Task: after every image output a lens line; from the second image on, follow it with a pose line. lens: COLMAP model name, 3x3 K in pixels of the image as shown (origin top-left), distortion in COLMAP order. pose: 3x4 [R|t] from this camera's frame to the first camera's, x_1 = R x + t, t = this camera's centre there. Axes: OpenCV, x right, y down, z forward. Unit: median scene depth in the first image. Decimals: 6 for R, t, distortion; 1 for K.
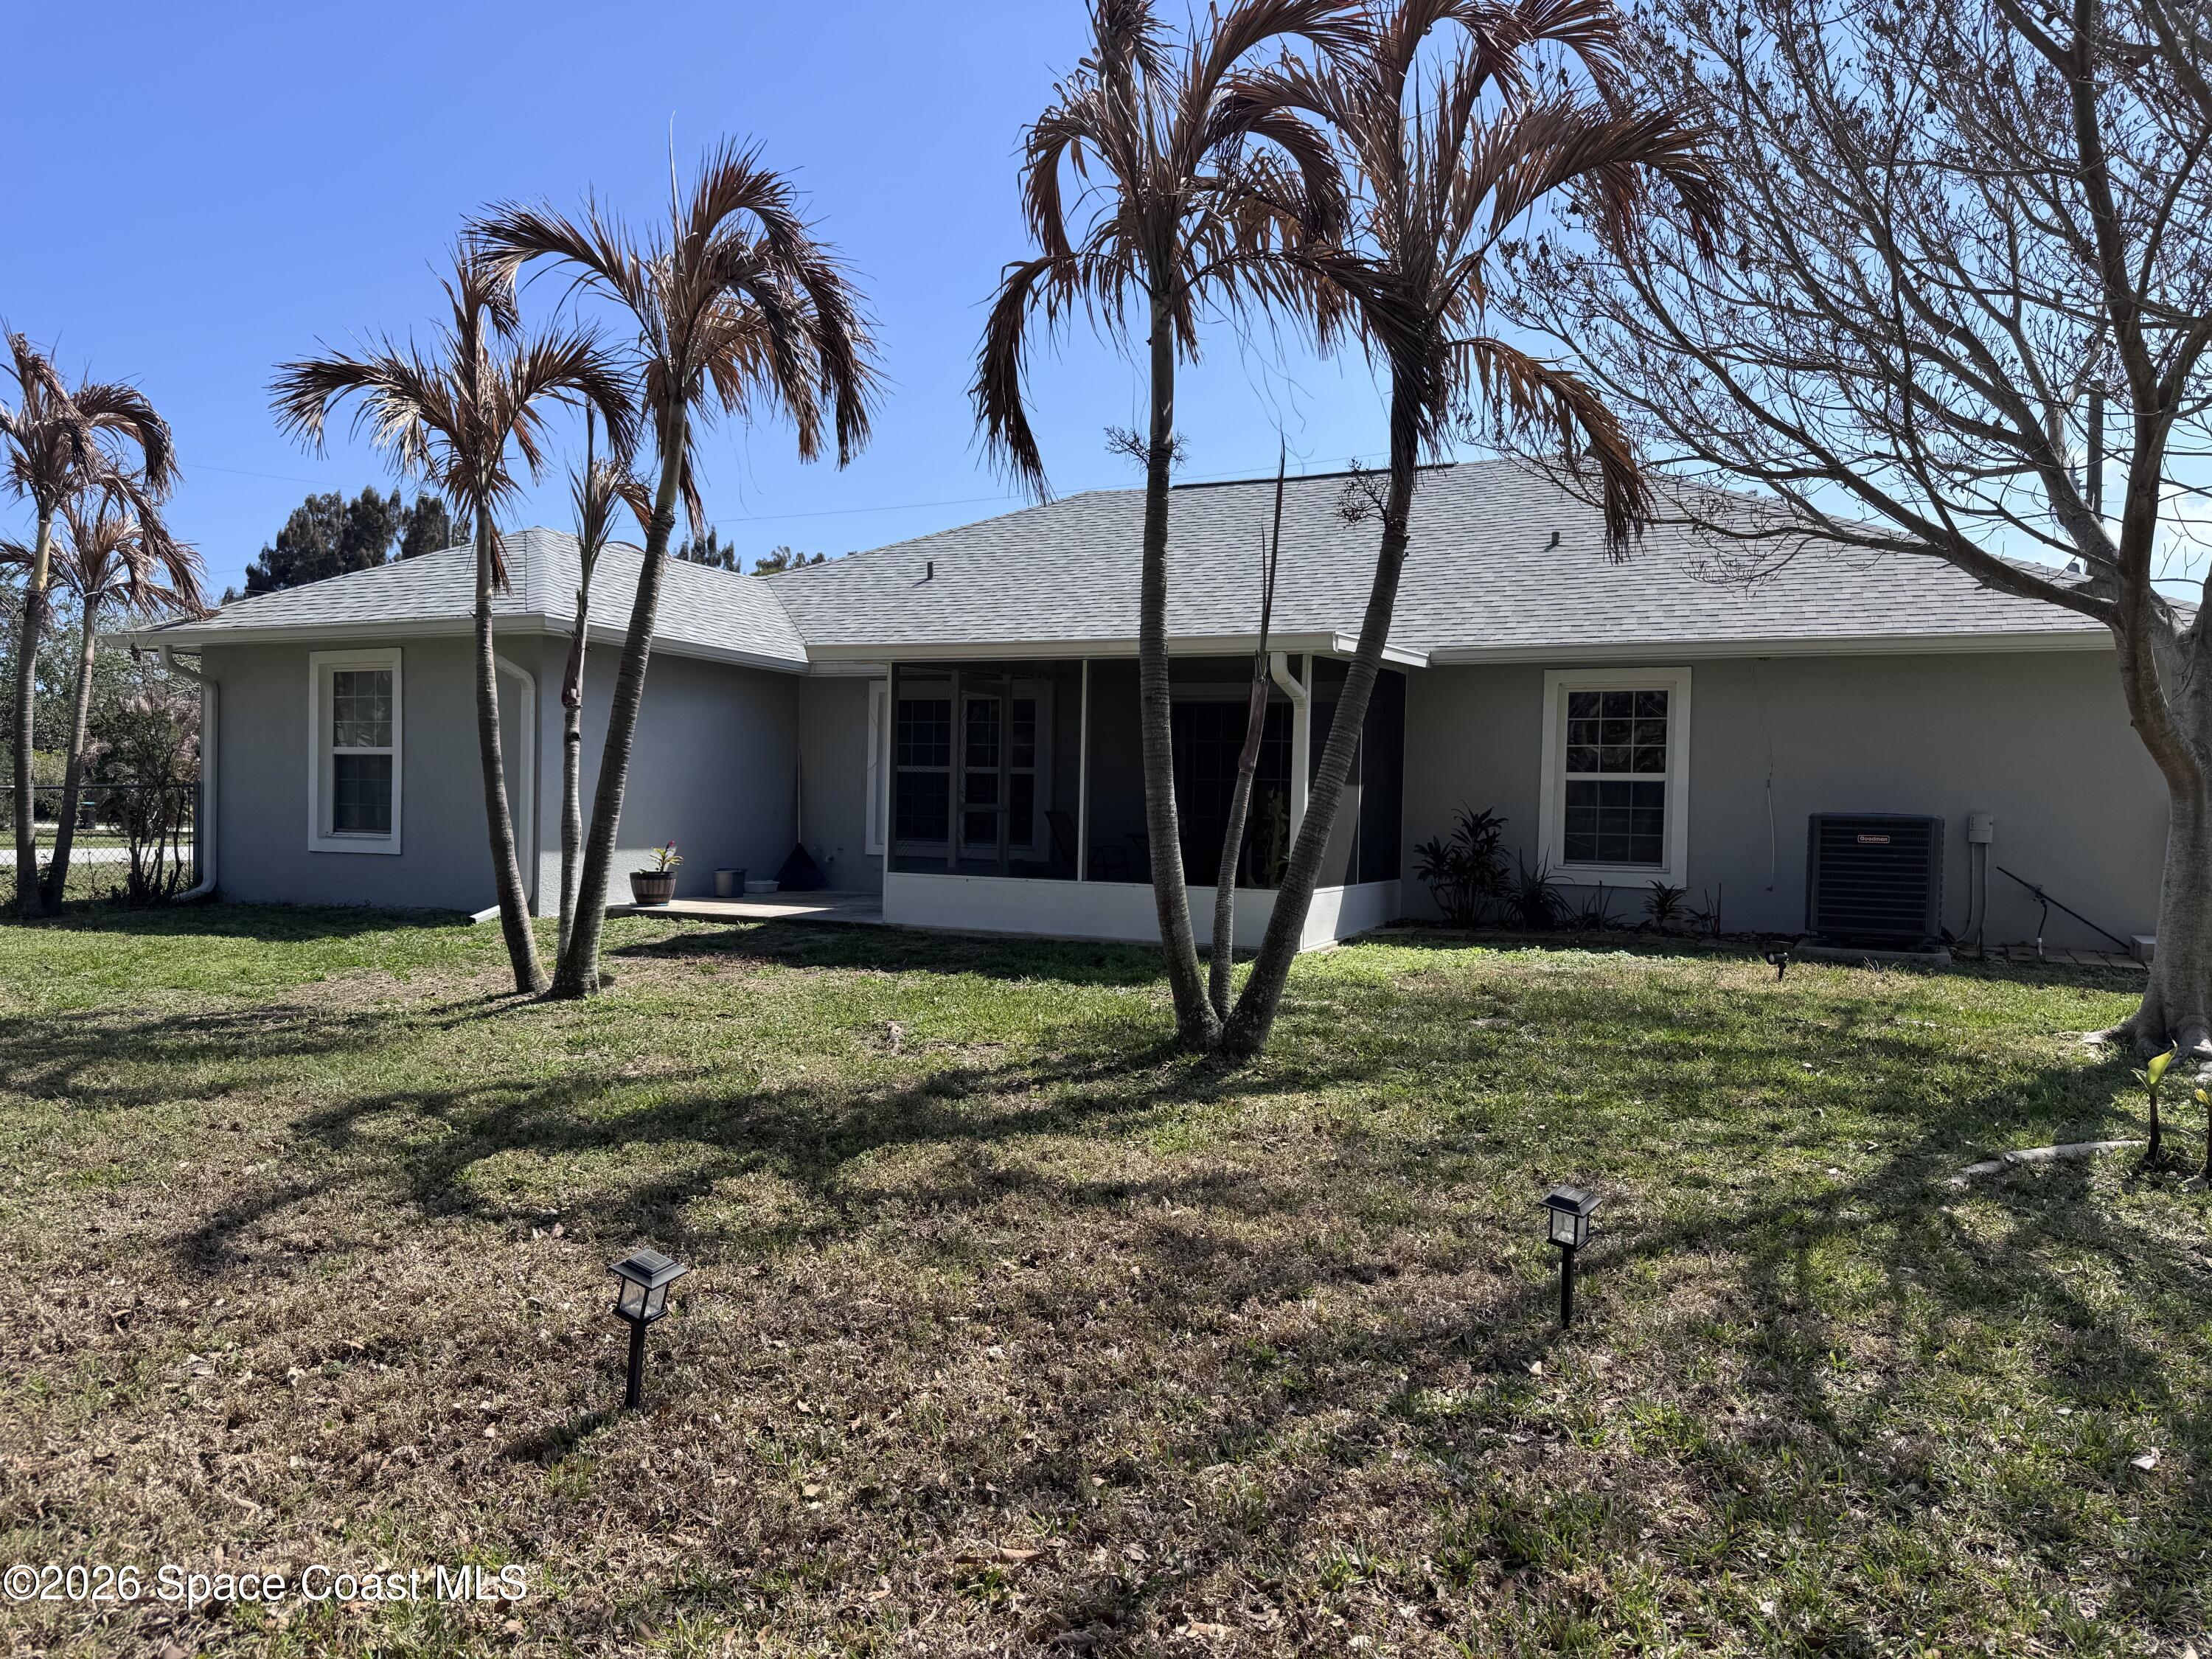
lens RADIAL K [[1524.2, 0, 1107.4], [0, 1524.2, 830.6], [0, 0, 1]] dist [-0.007187, -0.024363]
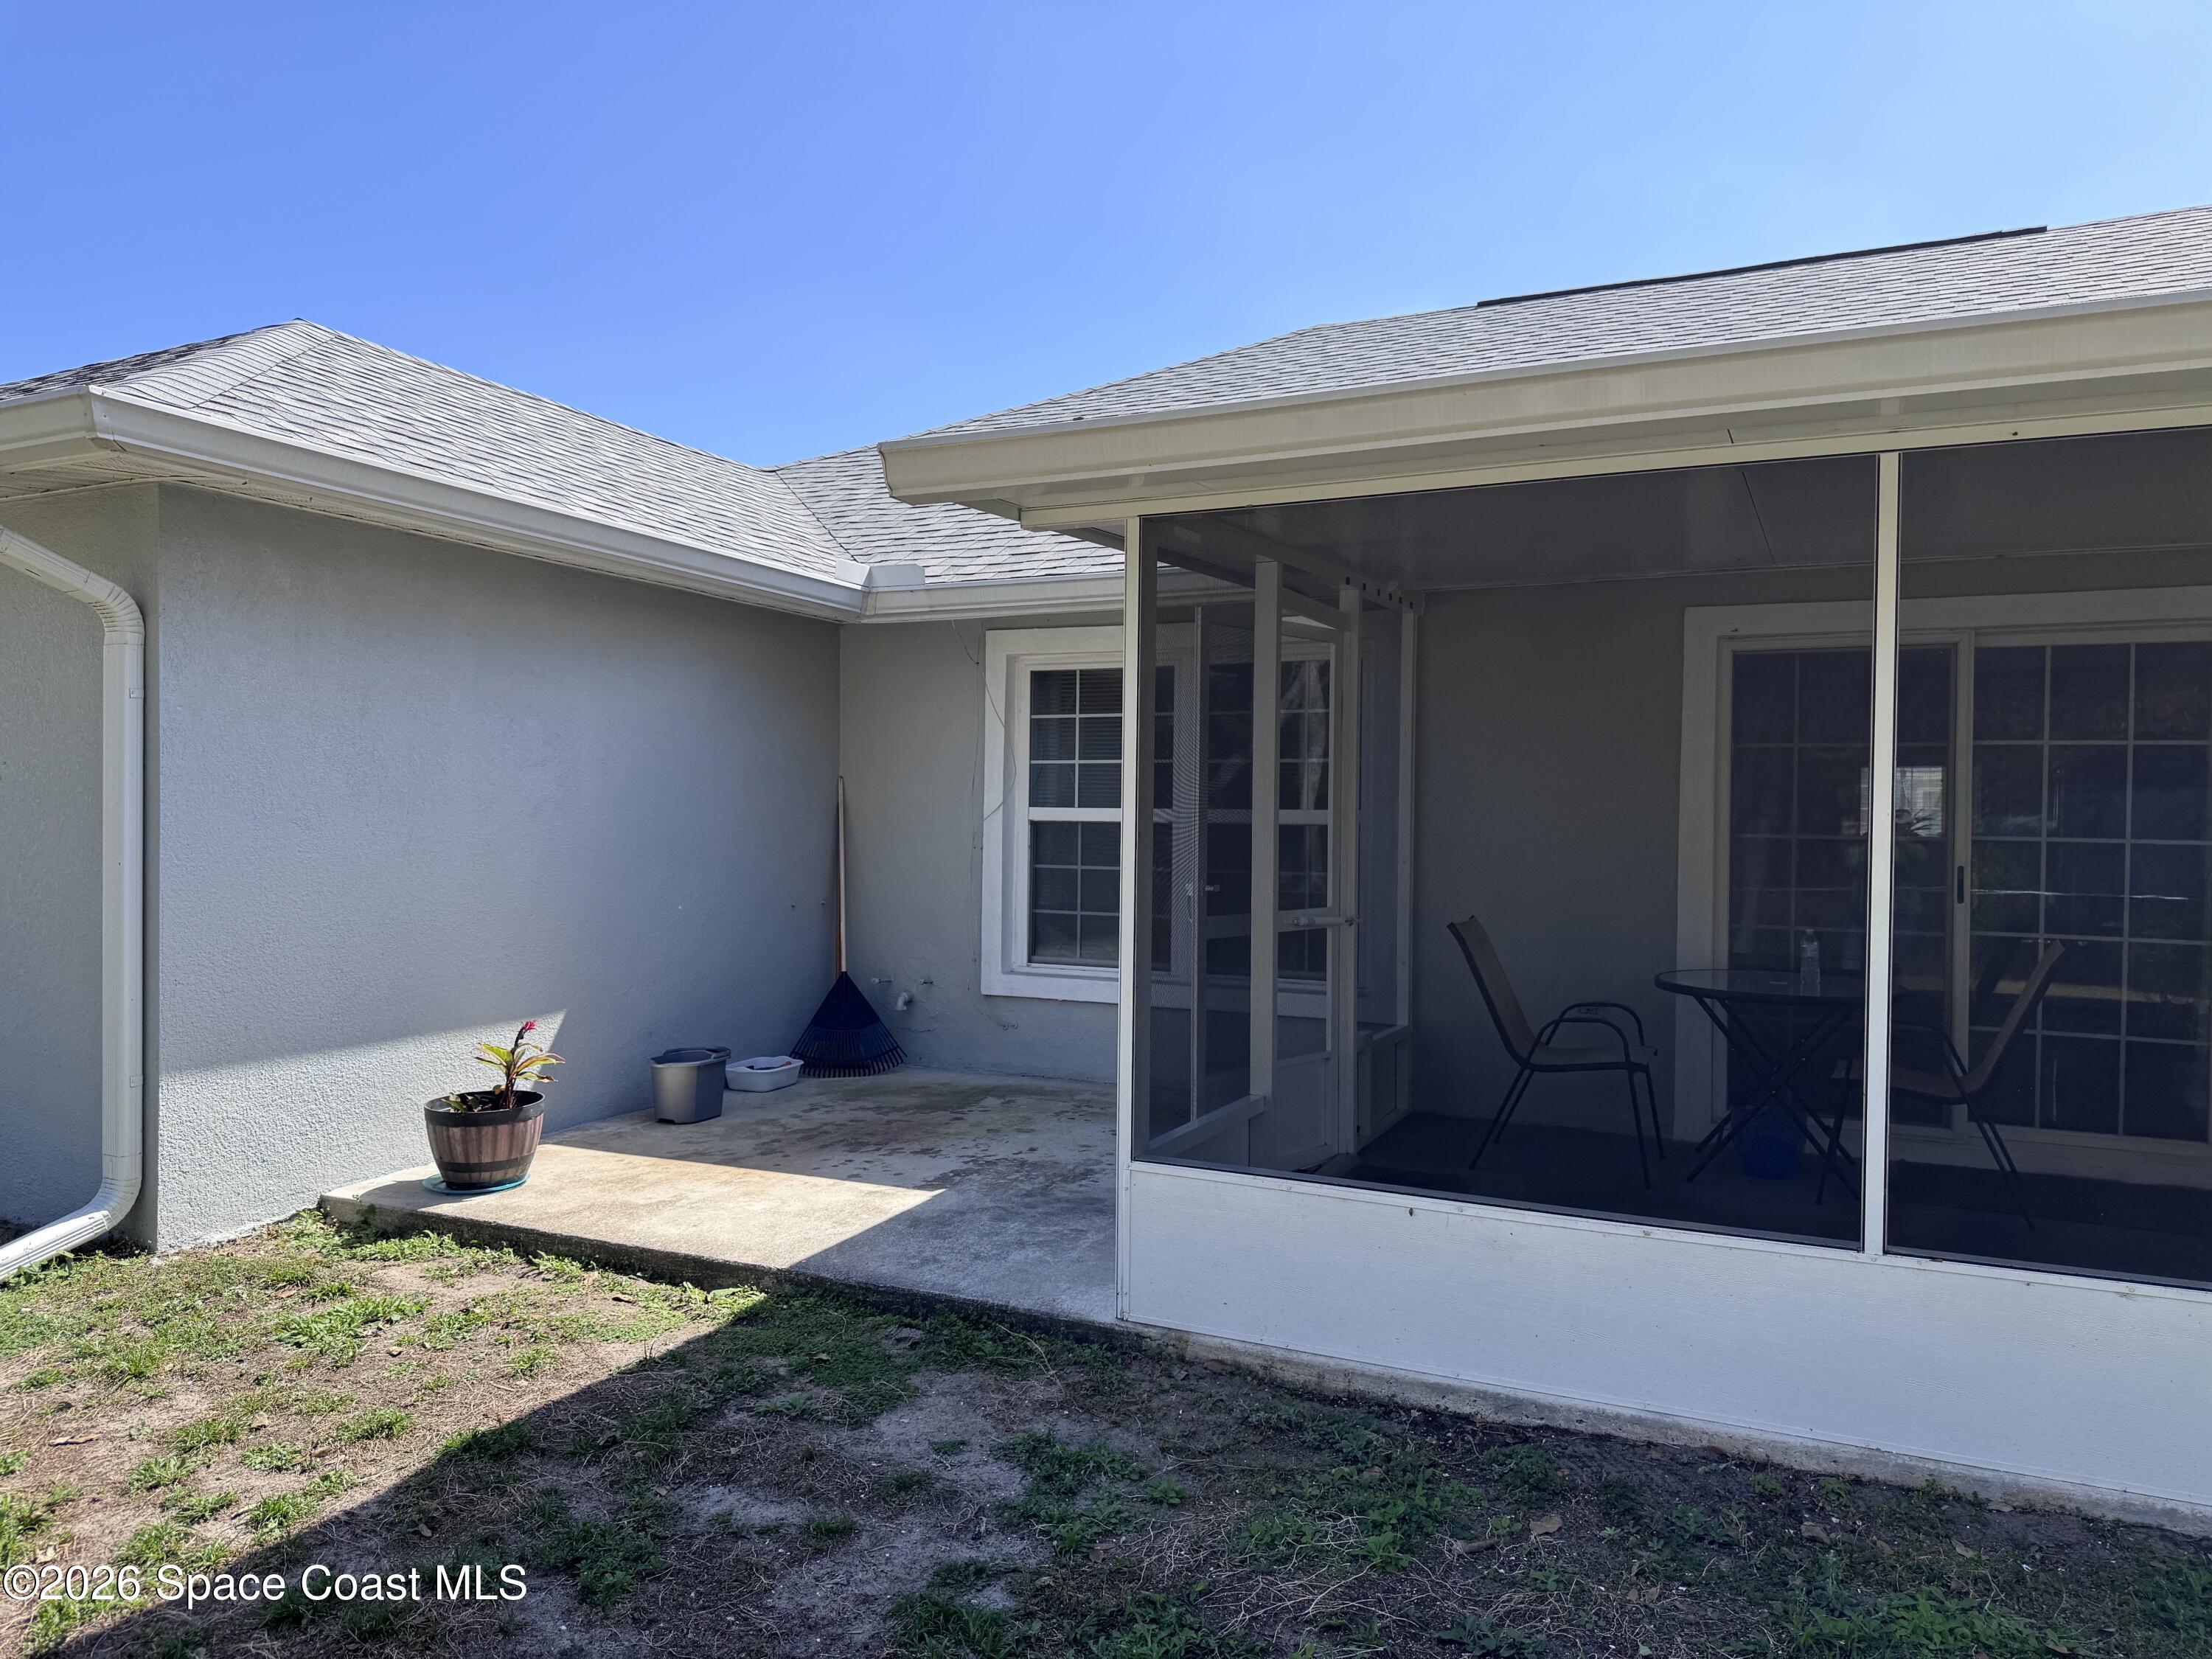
lens RADIAL K [[1514.9, 0, 1102.2], [0, 1514.9, 822.5], [0, 0, 1]] dist [0.002743, -0.038243]
pose [[0.999815, -0.009686, -0.016626, -0.131315], [0.009588, 0.999936, -0.005922, -0.040935], [0.016682, 0.005762, 0.999844, 0.612973]]
